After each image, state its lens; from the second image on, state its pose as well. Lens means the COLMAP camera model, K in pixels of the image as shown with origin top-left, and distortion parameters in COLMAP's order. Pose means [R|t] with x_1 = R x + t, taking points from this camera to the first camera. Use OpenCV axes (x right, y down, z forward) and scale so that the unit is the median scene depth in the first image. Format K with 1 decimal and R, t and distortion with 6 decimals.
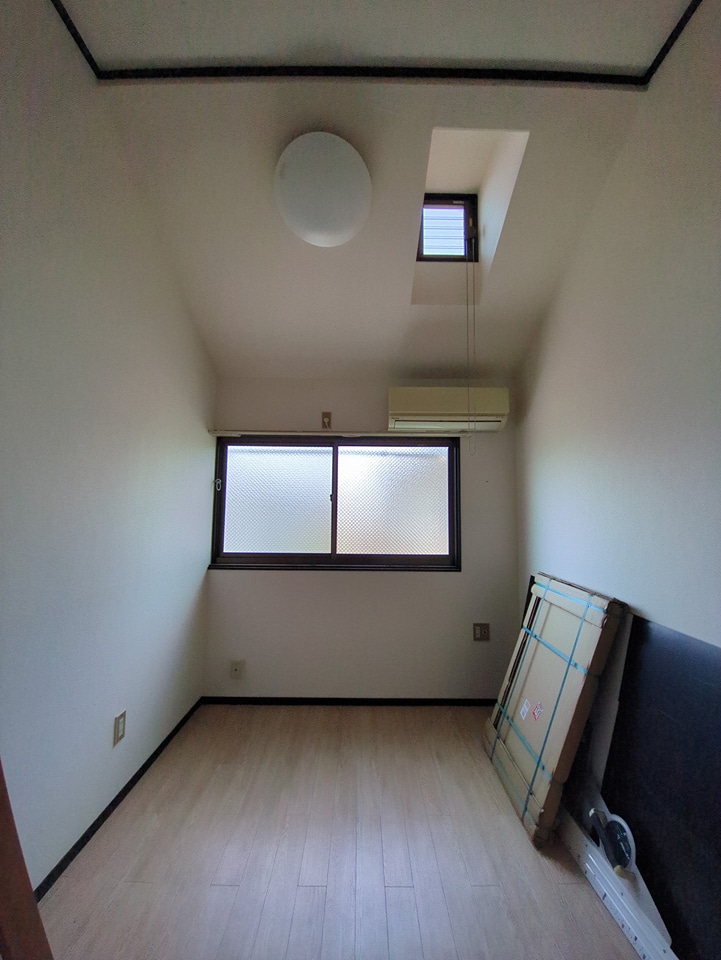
lens RADIAL K [[375.9, 0, 362.6], [0, 375.9, 481.6], [0, 0, 1]] dist [0.003295, -0.008962]
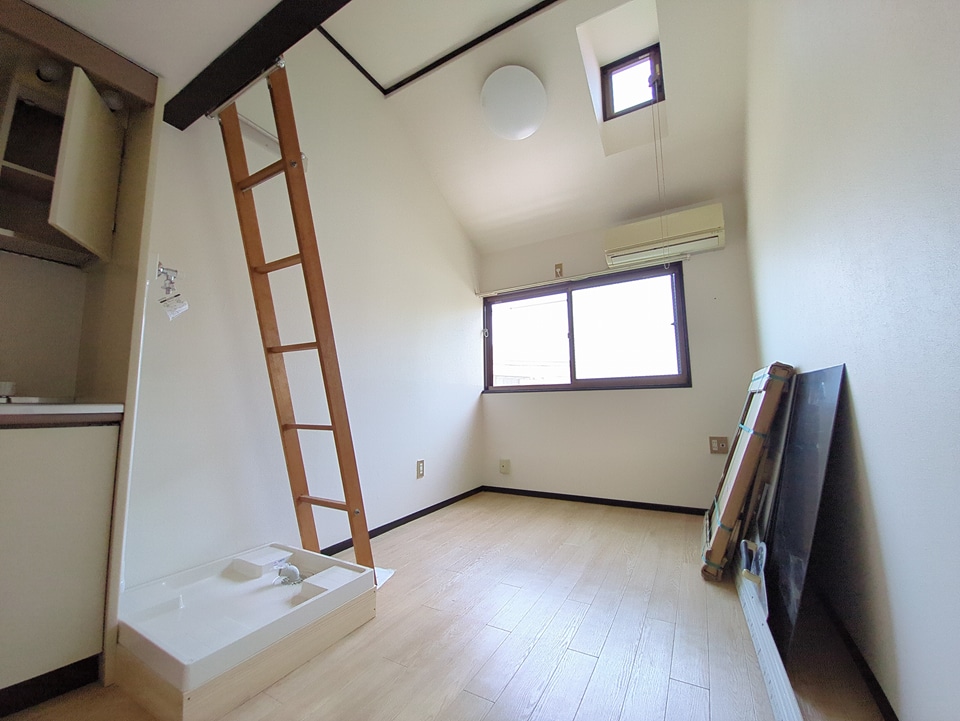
lens RADIAL K [[375.9, 0, 482.8], [0, 375.9, 357.8], [0, 0, 1]] dist [0.003295, -0.008962]
pose [[0.869739, -0.080798, -0.486853, 0.278032], [0.062926, 0.996611, -0.052984, 0.181219], [0.489484, 0.015447, 0.871875, -0.200073]]
